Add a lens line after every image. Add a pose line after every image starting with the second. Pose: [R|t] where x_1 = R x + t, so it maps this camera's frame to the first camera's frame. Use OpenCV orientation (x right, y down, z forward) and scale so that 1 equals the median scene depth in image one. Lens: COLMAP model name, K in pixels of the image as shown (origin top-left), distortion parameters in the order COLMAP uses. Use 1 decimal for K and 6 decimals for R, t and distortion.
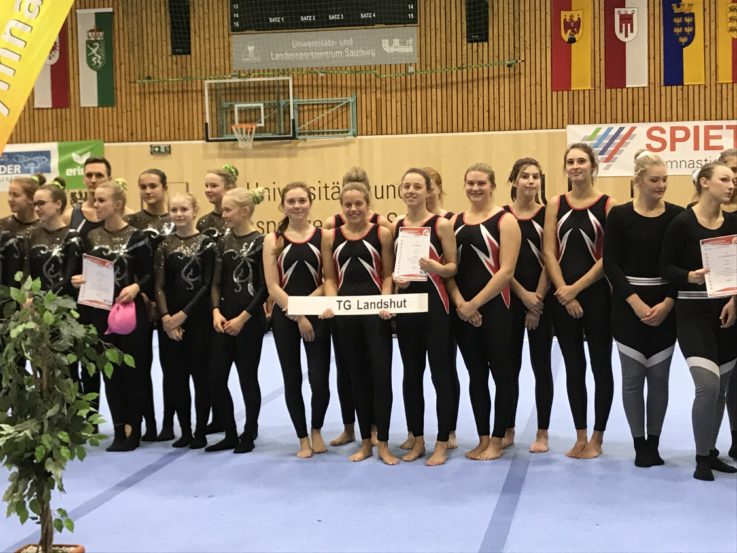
lens RADIAL K [[1311.2, 0, 368.5], [0, 1311.2, 276.5], [0, 0, 1]] dist [0.092466, -0.019400]
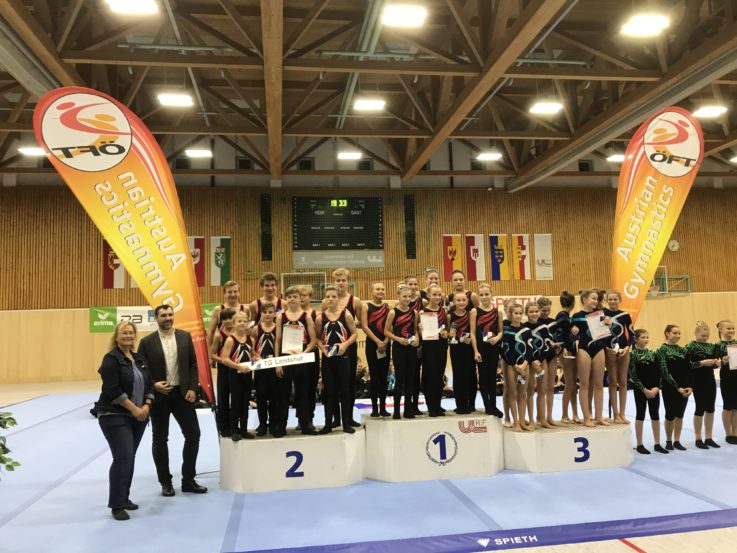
lens RADIAL K [[626.9, 0, 368.5], [0, 626.9, 276.5], [0, 0, 1]] dist [0.015749, 0.000537]
pose [[0.939645, 0.020059, 0.341563, -0.332983], [0.031907, 0.988793, -0.145846, -0.000519], [-0.340660, 0.147942, 0.928474, 0.069142]]
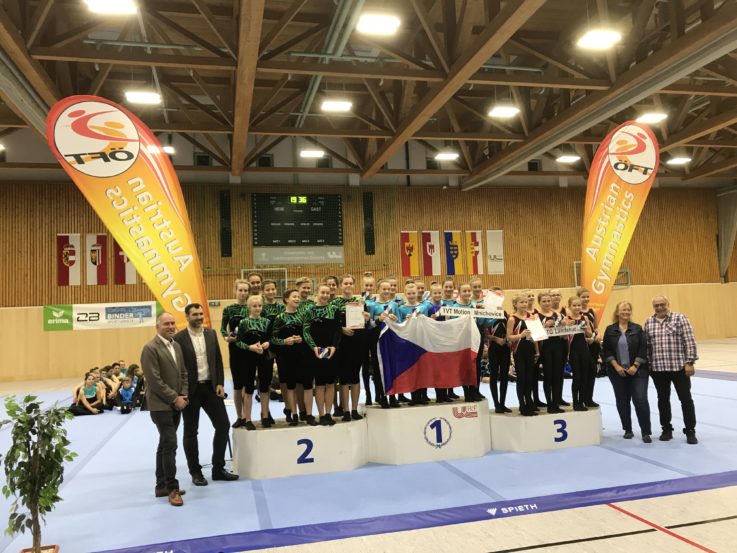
lens RADIAL K [[626.9, 0, 368.5], [0, 626.9, 276.5], [0, 0, 1]] dist [0.015749, 0.000537]
pose [[0.905002, 0.010737, 0.425273, -0.366210], [0.050493, 0.989903, -0.132445, -0.001208], [-0.422401, 0.141337, 0.895322, 0.058291]]
